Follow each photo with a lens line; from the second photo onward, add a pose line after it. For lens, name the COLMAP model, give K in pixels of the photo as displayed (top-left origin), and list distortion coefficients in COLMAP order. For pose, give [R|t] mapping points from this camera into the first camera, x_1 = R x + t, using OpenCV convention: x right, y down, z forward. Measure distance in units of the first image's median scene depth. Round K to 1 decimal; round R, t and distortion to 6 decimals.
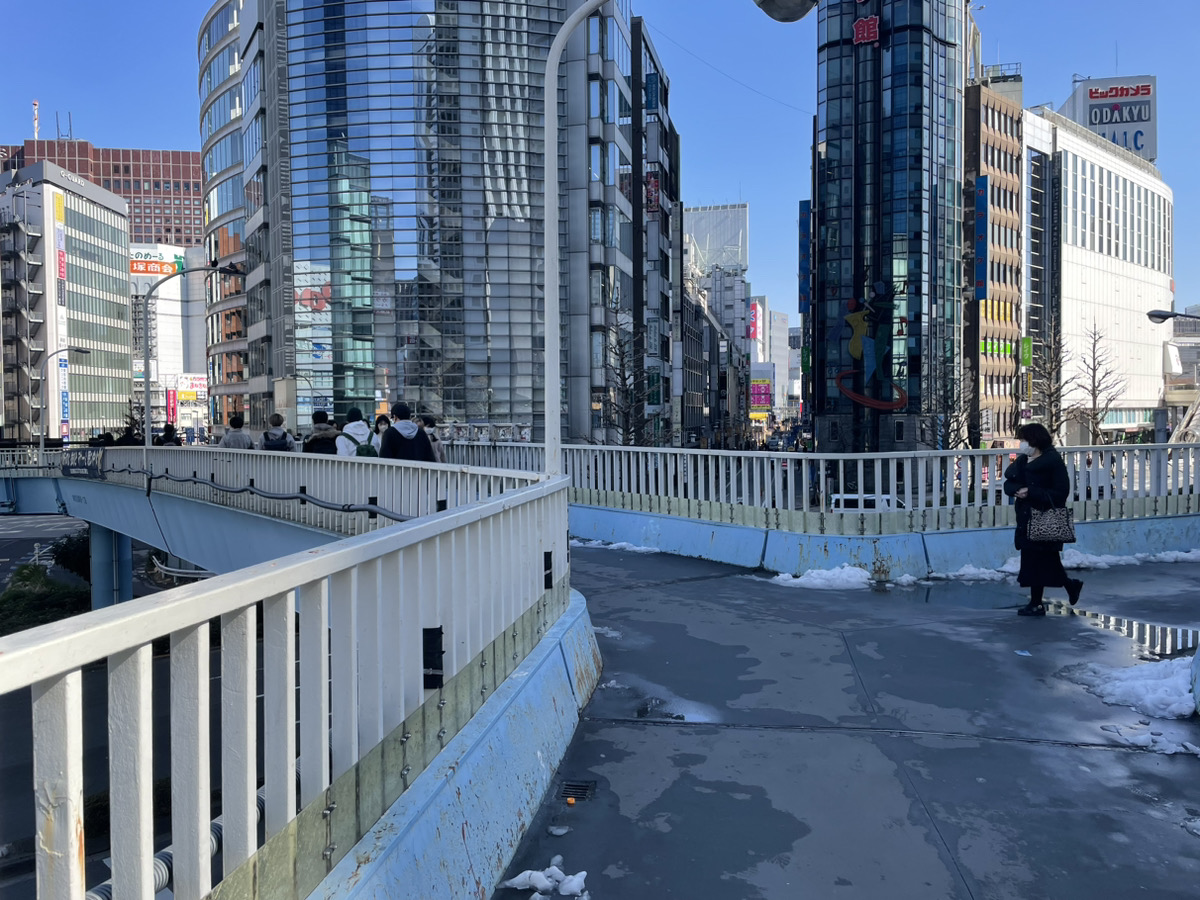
lens RADIAL K [[924.6, 0, 600.0], [0, 924.6, 450.0], [0, 0, 1]] dist [0.129402, -0.175521]
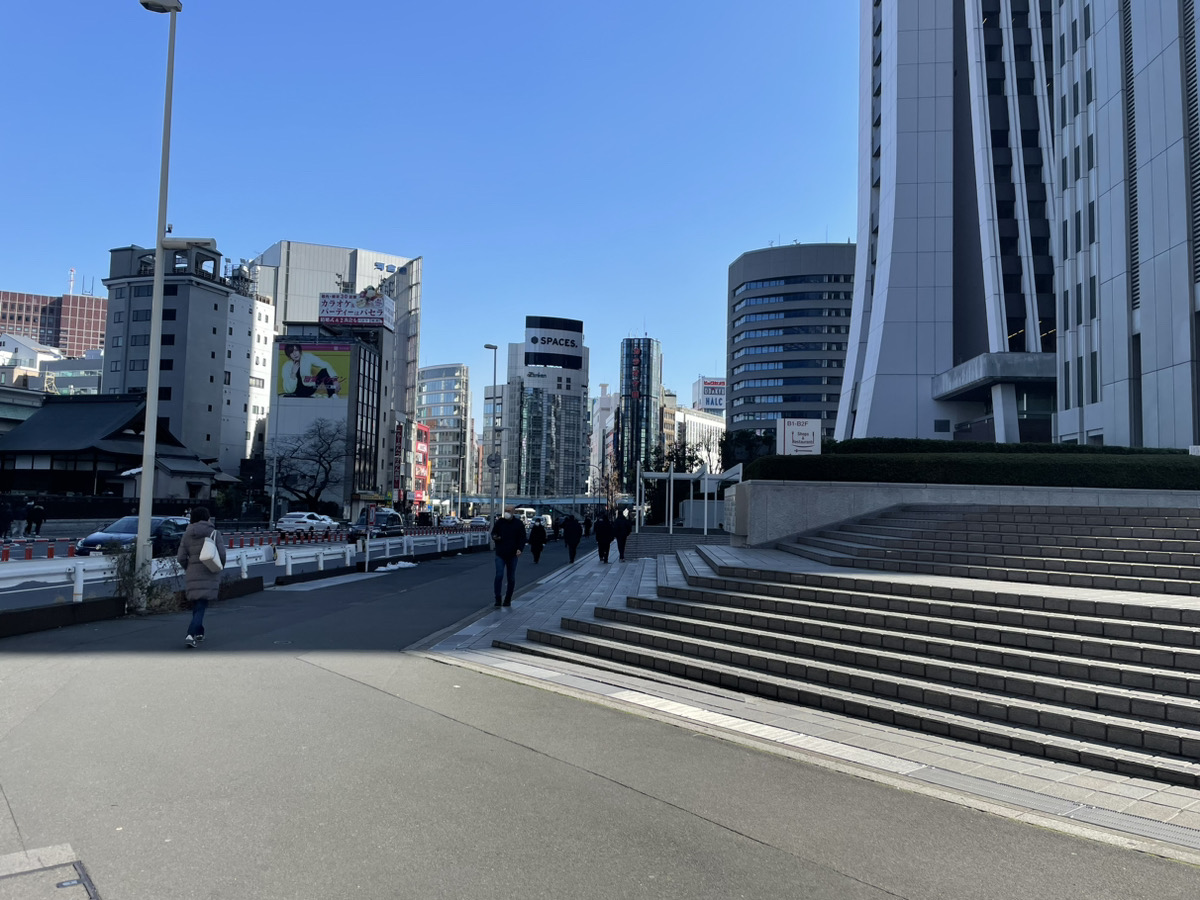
lens RADIAL K [[924.6, 0, 600.0], [0, 924.6, 450.0], [0, 0, 1]] dist [0.129402, -0.175521]
pose [[0.952238, 0.058250, 0.299750, -0.793859], [-0.028342, 0.994259, -0.103176, 0.128942], [-0.304039, 0.089752, 0.948422, -2.044228]]
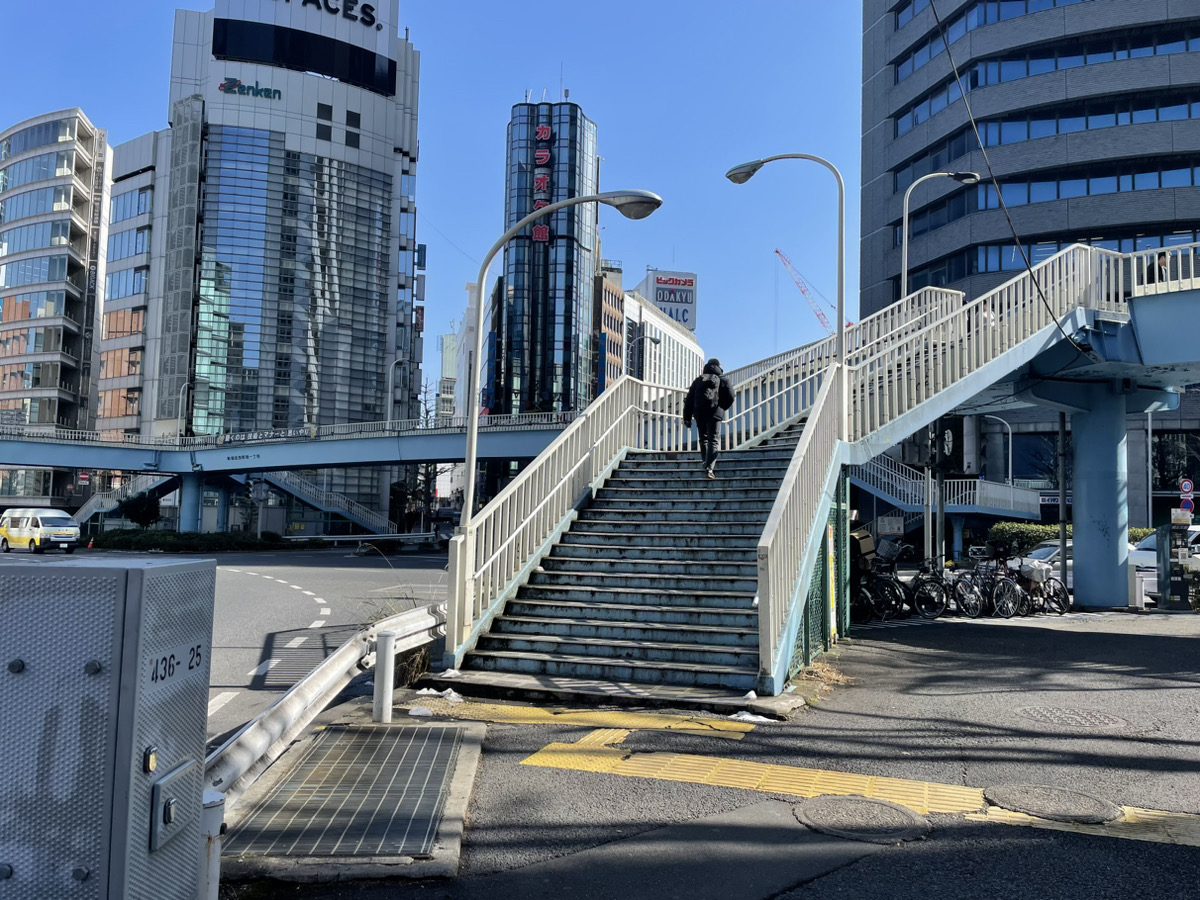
lens RADIAL K [[924.6, 0, 600.0], [0, 924.6, 450.0], [0, 0, 1]] dist [0.129402, -0.175521]
pose [[0.904883, 0.072126, 0.419505, -0.215287], [-0.026150, 0.993098, -0.114337, 0.074023], [-0.424856, 0.092492, 0.900524, -0.341921]]
